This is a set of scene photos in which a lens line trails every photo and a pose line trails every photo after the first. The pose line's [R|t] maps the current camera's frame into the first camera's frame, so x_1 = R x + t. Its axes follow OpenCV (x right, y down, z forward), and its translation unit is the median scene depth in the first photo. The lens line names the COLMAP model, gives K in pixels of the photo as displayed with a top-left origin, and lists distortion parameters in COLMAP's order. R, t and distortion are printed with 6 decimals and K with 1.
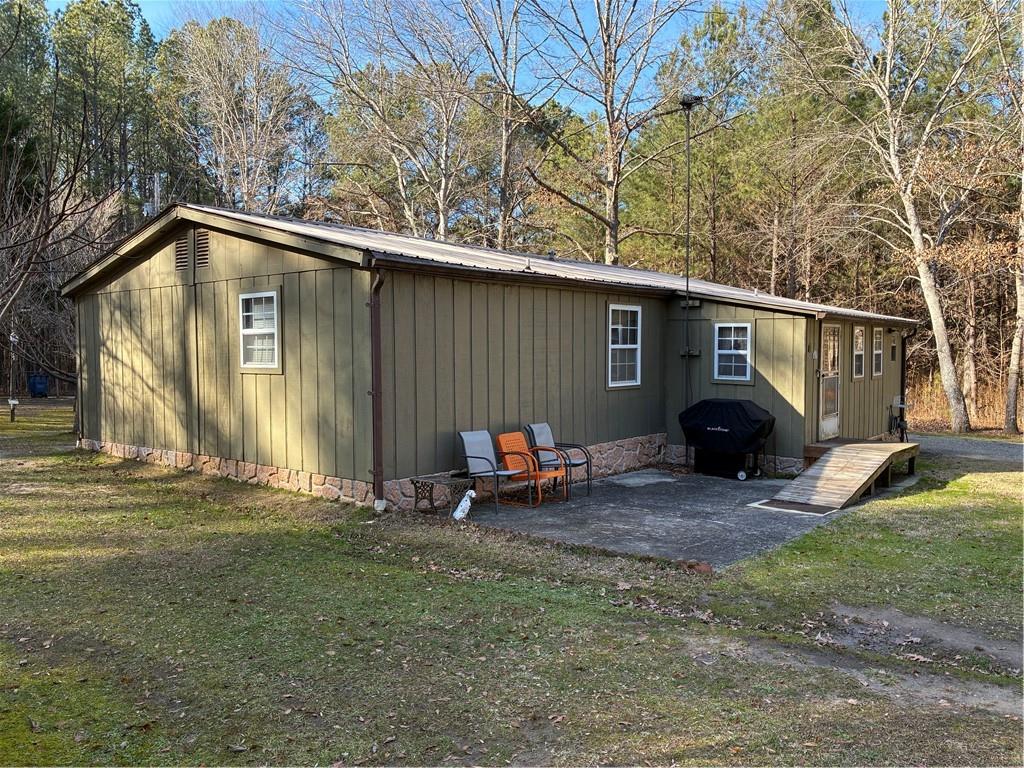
lens RADIAL K [[775.1, 0, 516.5], [0, 775.1, 383.7], [0, 0, 1]] dist [0.046186, -0.055899]
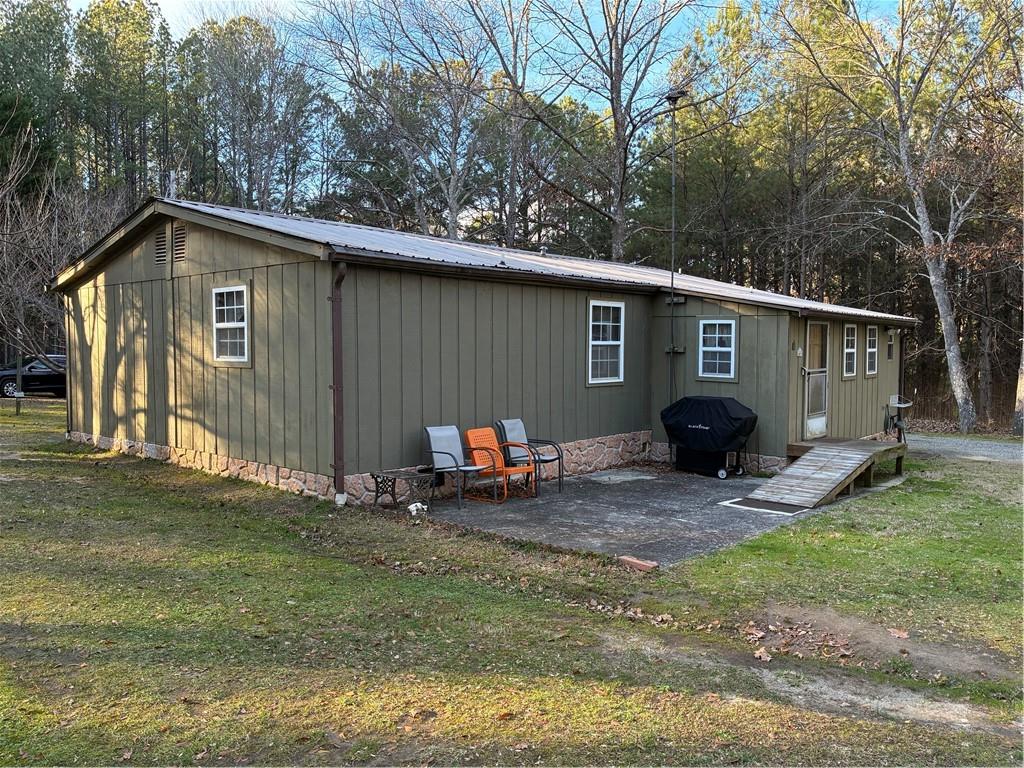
lens RADIAL K [[775.1, 0, 516.5], [0, 775.1, 383.7], [0, 0, 1]] dist [0.046186, -0.055899]
pose [[0.999558, 0.006796, -0.028925, 0.055388], [-0.006715, 0.999973, 0.002886, 0.002224], [0.028944, -0.002690, 0.999577, 0.004301]]
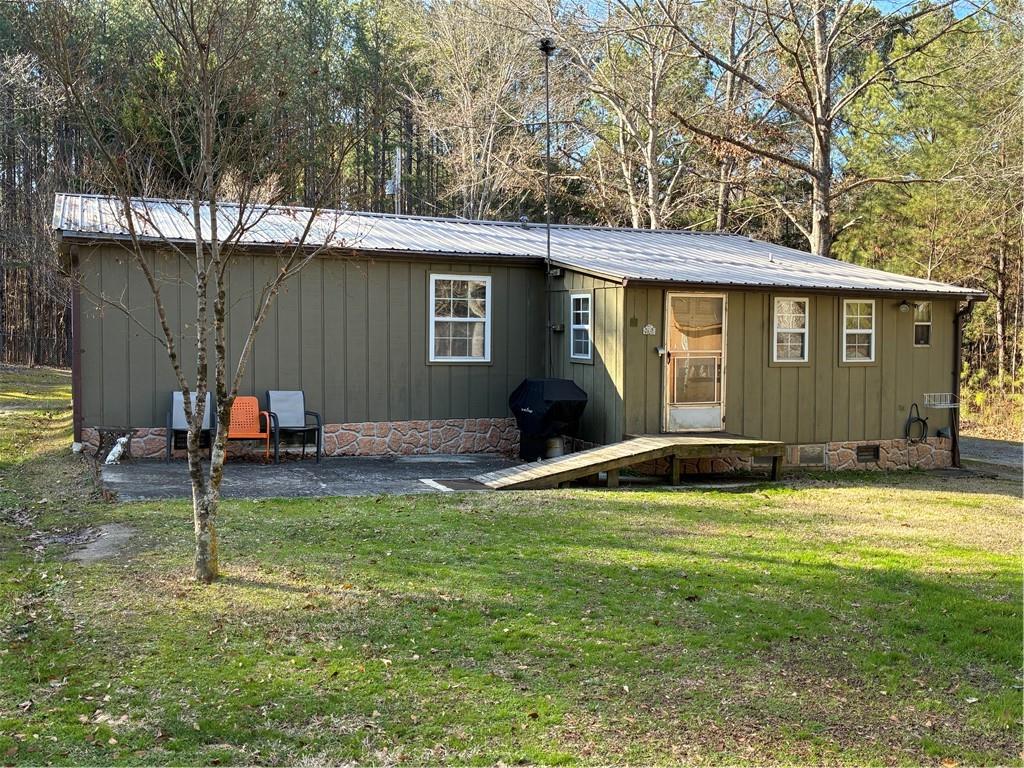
lens RADIAL K [[973.3, 0, 512.0], [0, 973.3, 384.0], [0, 0, 1]] dist [0.003395, 0.000075]
pose [[0.900190, 0.032579, -0.434276, 0.735922], [-0.032289, 0.999446, 0.008048, 0.019140], [0.434298, 0.006777, 0.900744, -0.029609]]
